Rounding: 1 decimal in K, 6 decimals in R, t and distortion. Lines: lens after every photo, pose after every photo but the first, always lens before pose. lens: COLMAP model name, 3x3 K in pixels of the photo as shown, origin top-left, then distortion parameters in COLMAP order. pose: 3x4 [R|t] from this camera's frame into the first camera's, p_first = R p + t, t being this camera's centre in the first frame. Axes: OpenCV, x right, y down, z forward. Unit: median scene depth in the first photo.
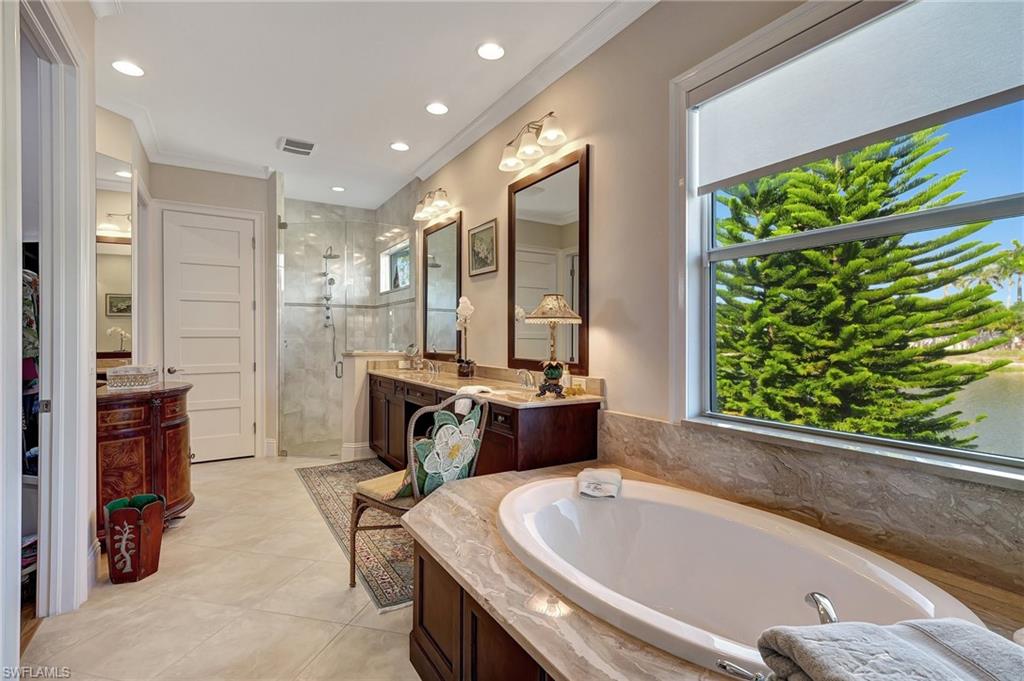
lens RADIAL K [[498.1, 0, 503.8], [0, 498.1, 333.5], [0, 0, 1]] dist [-0.011833, -0.000855]
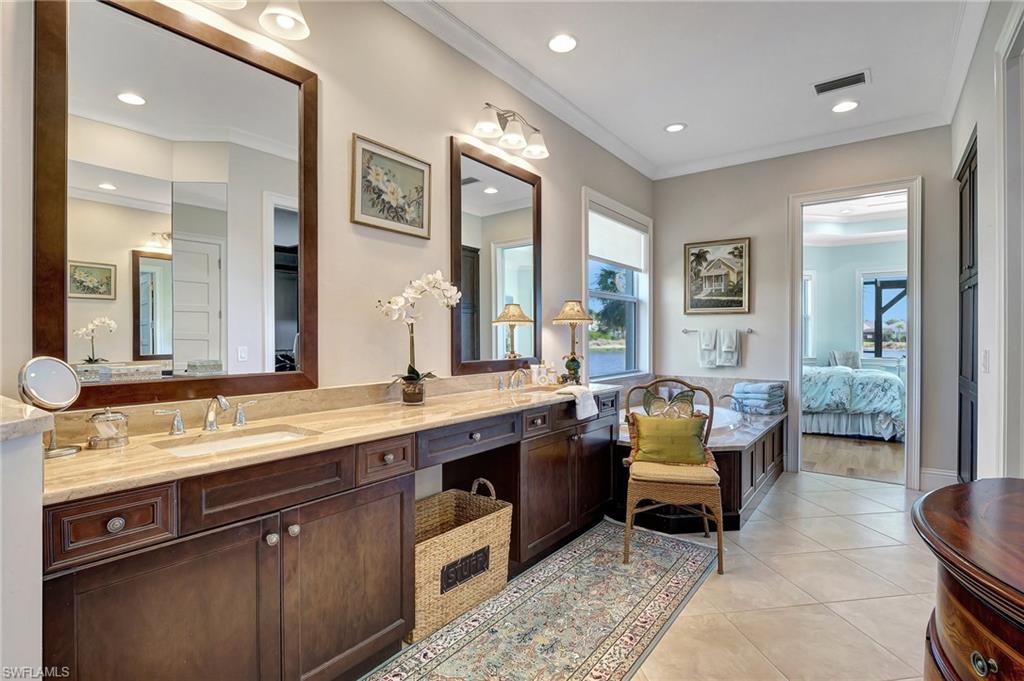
lens RADIAL K [[498.1, 0, 503.8], [0, 498.1, 333.5], [0, 0, 1]] dist [-0.011833, -0.000855]
pose [[-0.385805, 0.011199, 0.922512, -0.769745], [-0.002735, 0.999908, -0.013282, 0.017317], [-0.922576, -0.007647, -0.385739, 1.290513]]
